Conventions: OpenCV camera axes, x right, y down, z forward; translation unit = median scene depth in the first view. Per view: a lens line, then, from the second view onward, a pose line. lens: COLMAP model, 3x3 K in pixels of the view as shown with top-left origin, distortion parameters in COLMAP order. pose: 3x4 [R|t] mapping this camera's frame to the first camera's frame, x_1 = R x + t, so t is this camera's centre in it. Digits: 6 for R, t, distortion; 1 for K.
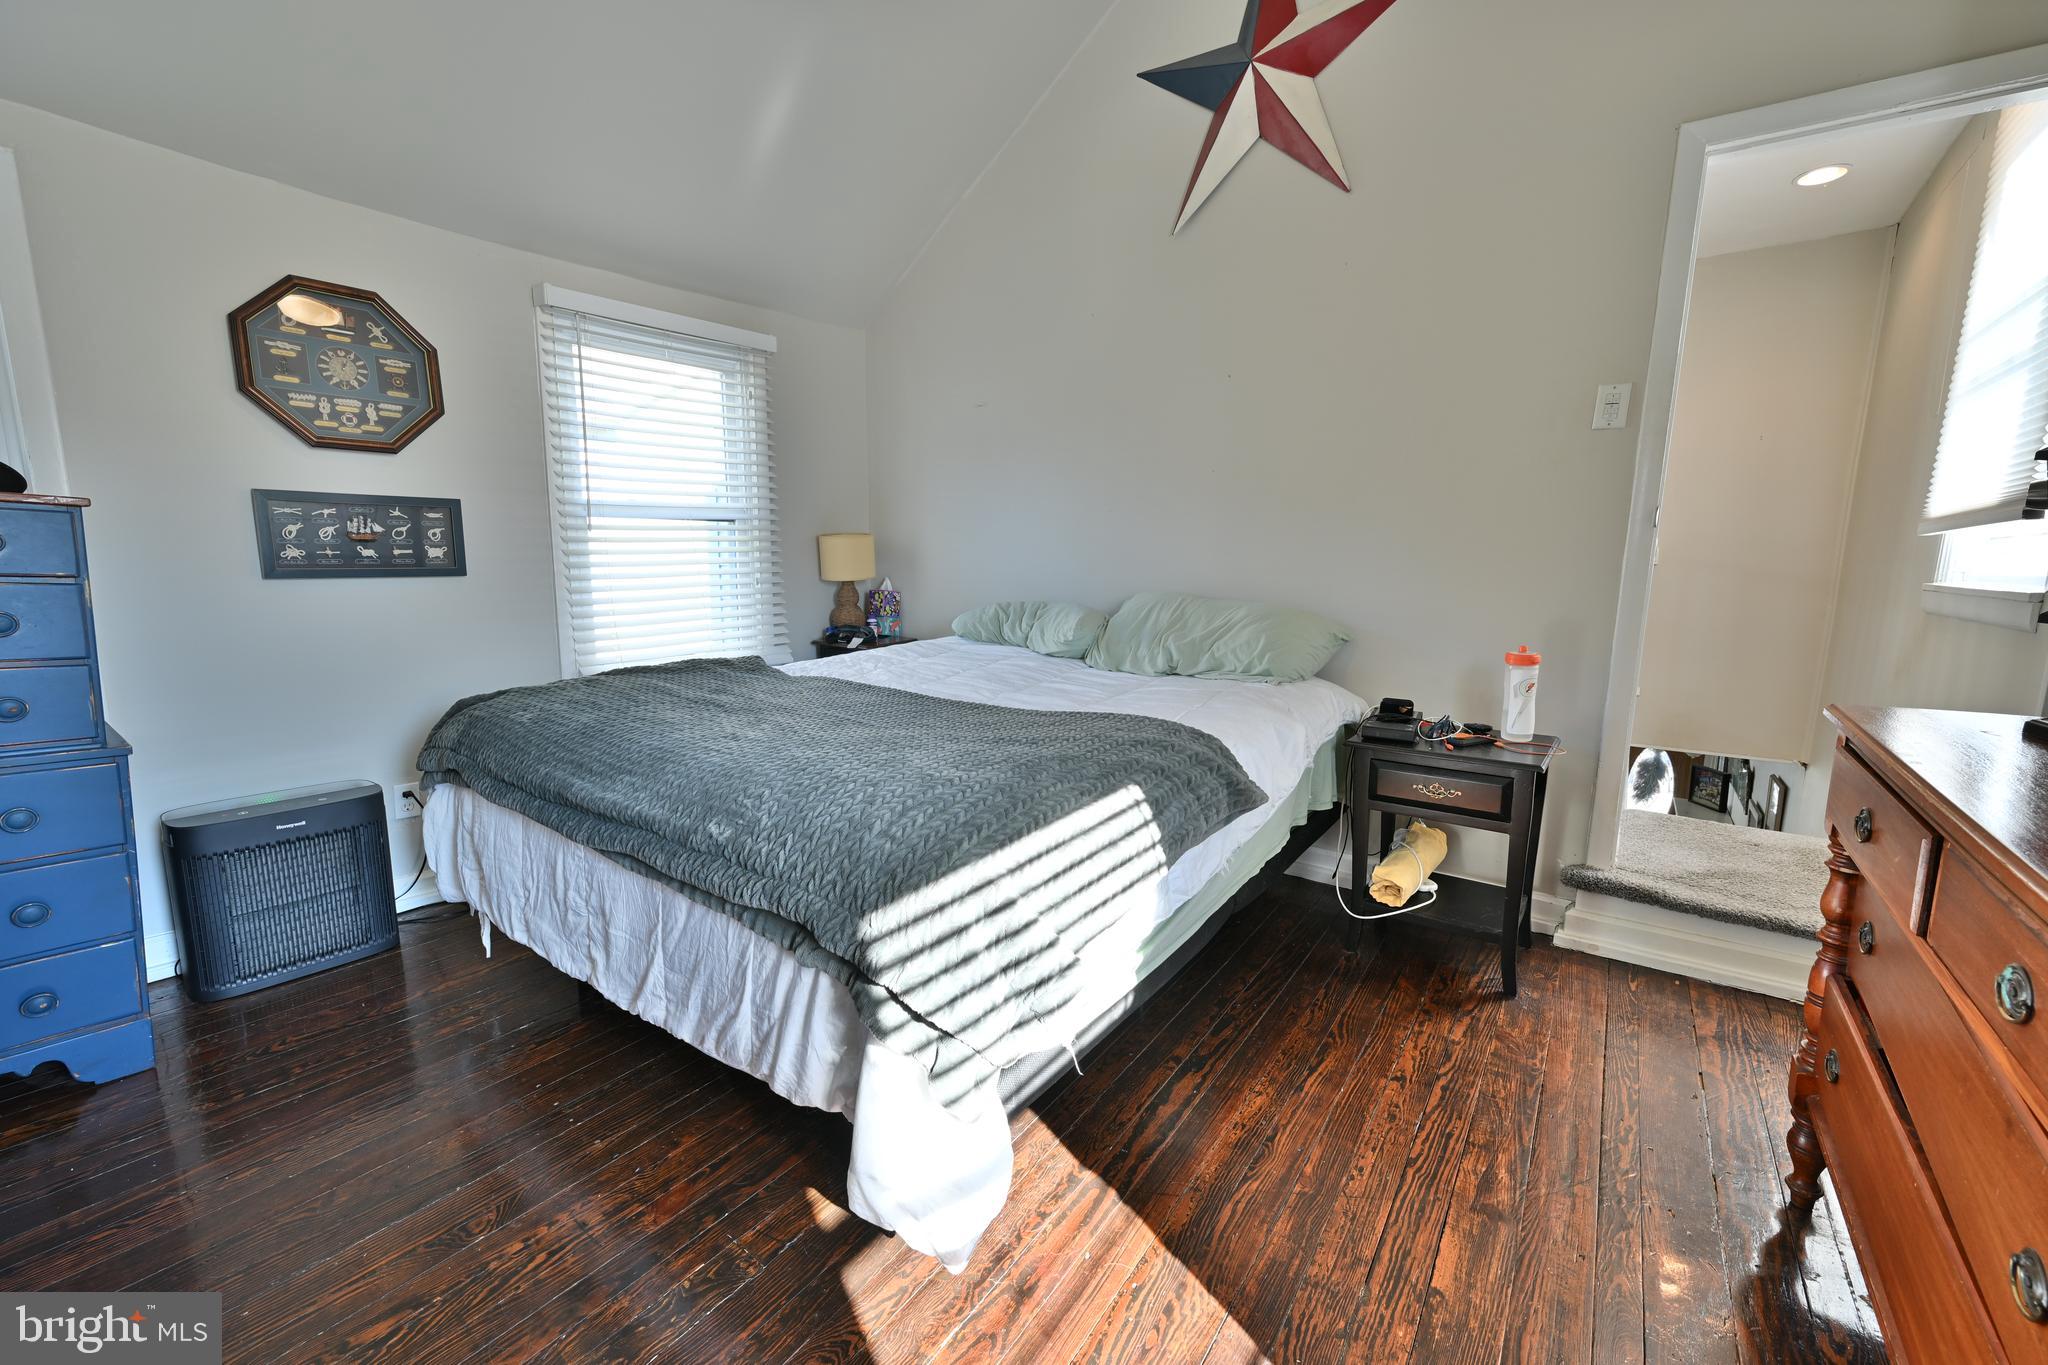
lens RADIAL K [[794.5, 0, 1027.2], [0, 794.5, 677.0], [0, 0, 1]] dist [-0.001676, 0.000130]
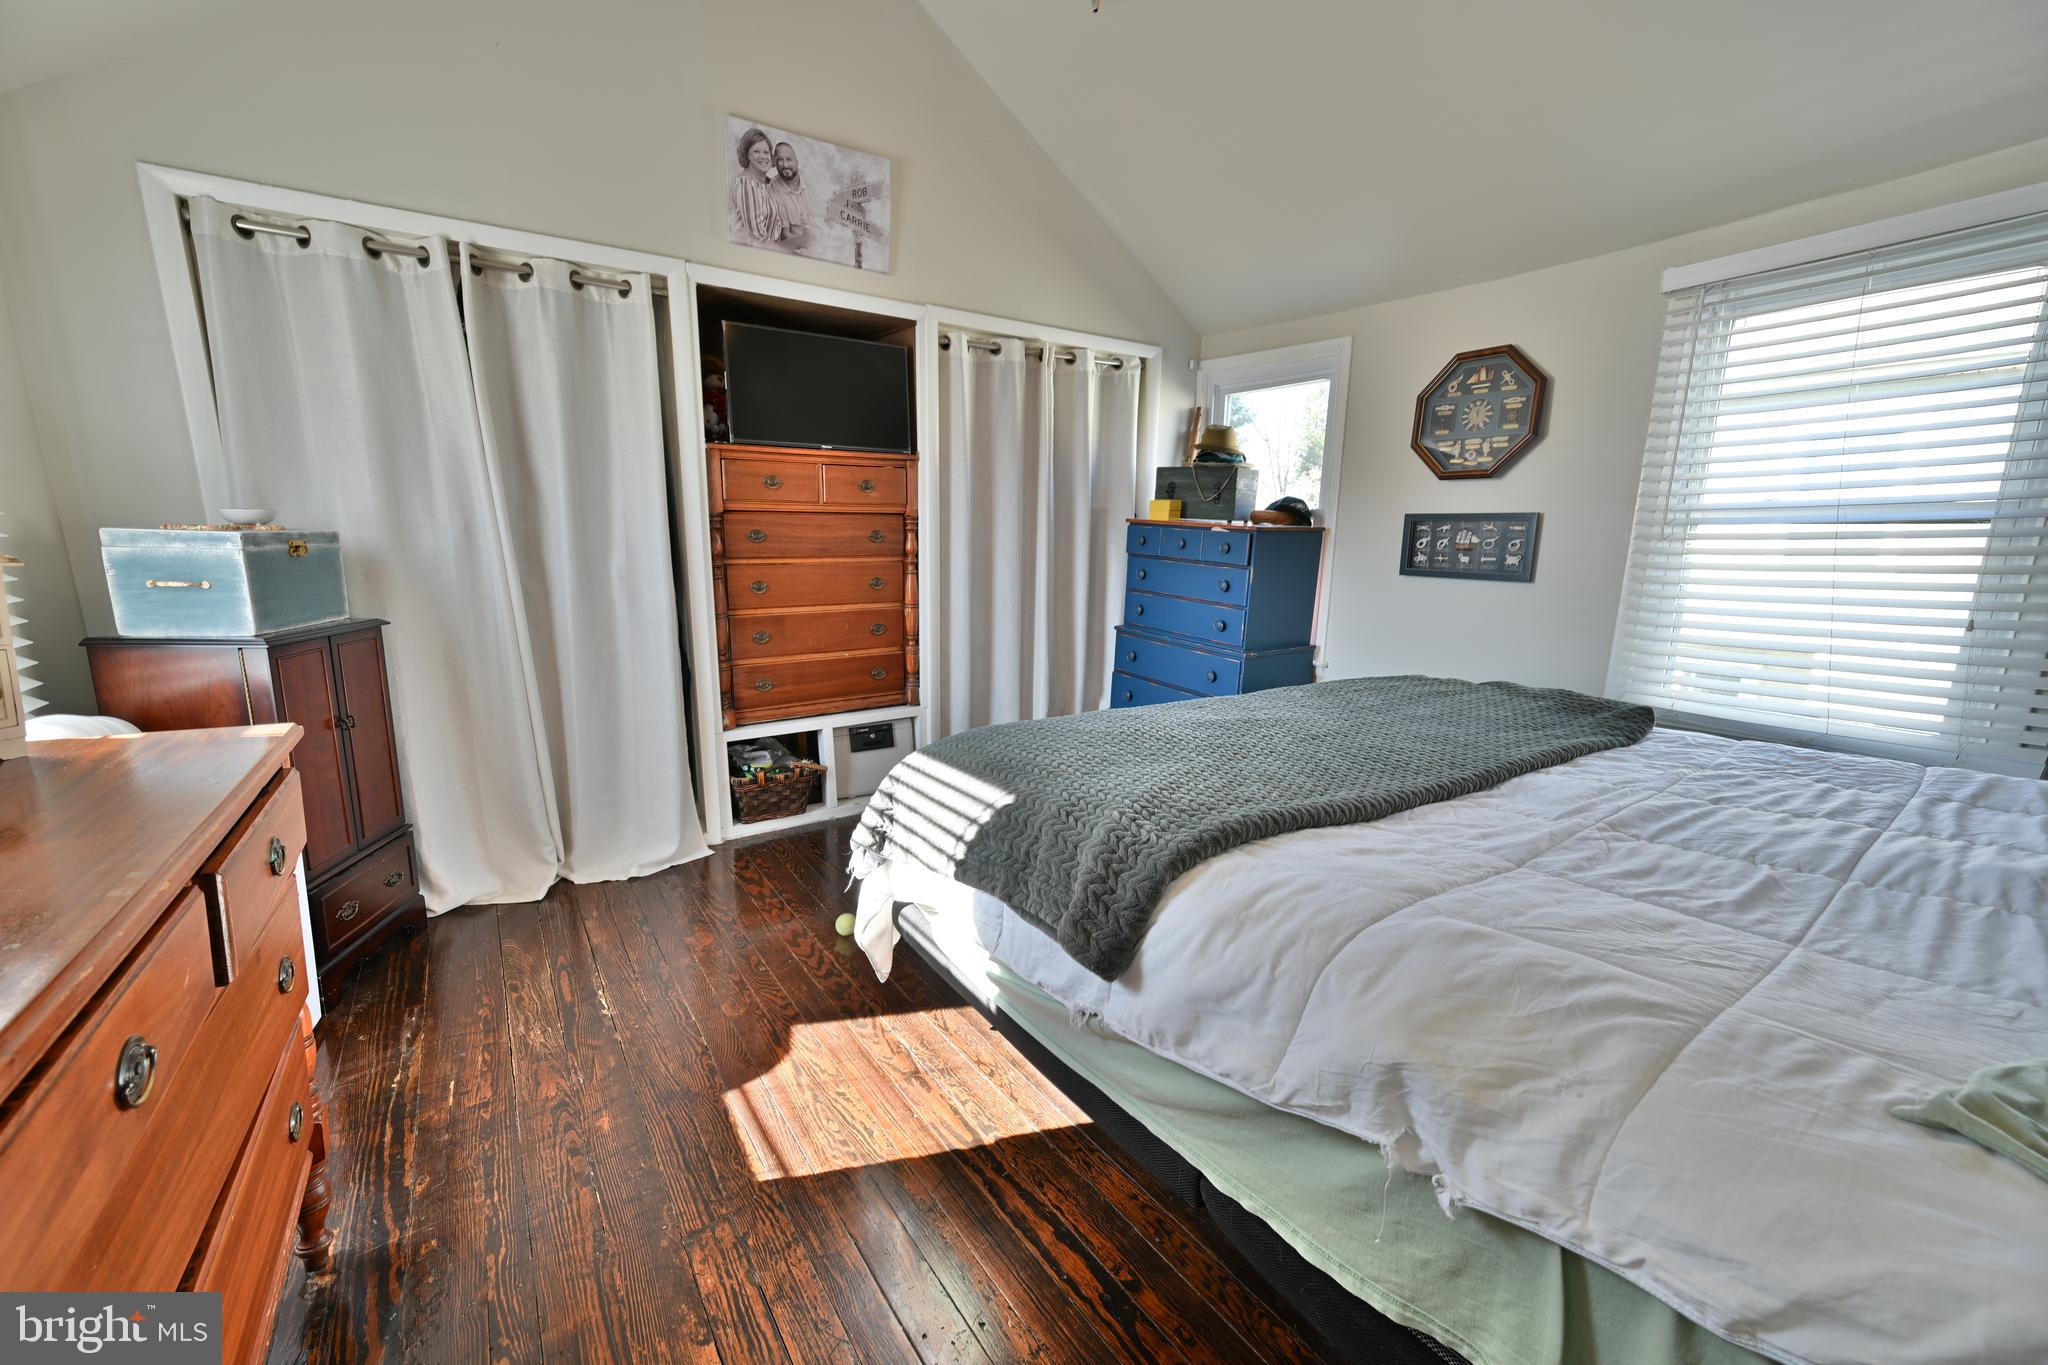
lens RADIAL K [[794.5, 0, 1027.2], [0, 794.5, 677.0], [0, 0, 1]] dist [-0.001676, 0.000130]
pose [[-0.311759, 0.153376, -0.937700, 0.644558], [-0.172549, 0.961337, 0.214610, -0.138097], [0.934362, 0.228706, -0.273241, 0.798174]]
